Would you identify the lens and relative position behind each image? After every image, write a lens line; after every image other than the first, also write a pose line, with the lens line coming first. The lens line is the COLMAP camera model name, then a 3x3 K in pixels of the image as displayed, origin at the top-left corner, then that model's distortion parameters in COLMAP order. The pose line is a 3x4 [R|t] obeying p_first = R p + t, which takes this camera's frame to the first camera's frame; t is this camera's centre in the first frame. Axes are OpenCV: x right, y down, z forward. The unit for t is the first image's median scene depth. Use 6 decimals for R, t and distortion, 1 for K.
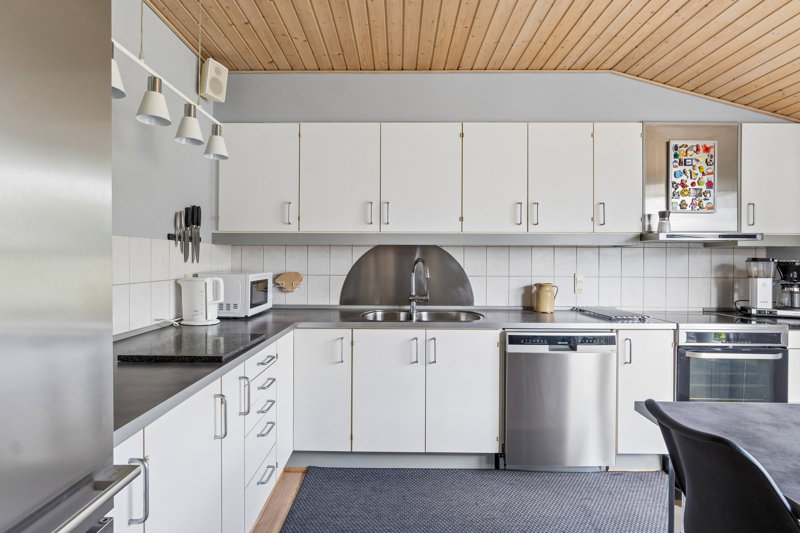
lens RADIAL K [[397.3, 0, 400.0], [0, 397.3, 266.5], [0, 0, 1]] dist [0.001371, -0.000014]
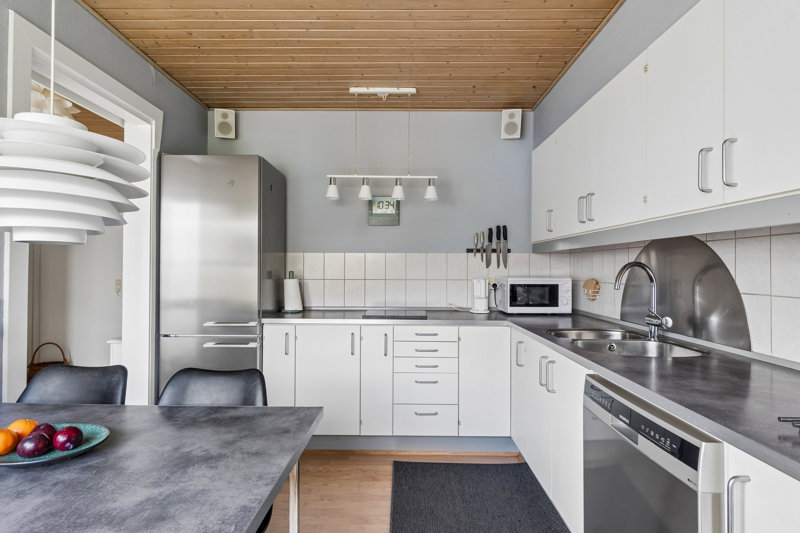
lens RADIAL K [[443.4, 0, 400.0], [0, 443.4, 266.5], [0, 0, 1]] dist [0.002414, 0.000206]
pose [[-0.012507, -0.009228, -0.999879, 1.053977], [-0.017119, 0.999813, -0.009013, 0.002936], [0.999775, 0.017004, -0.012662, 0.754444]]
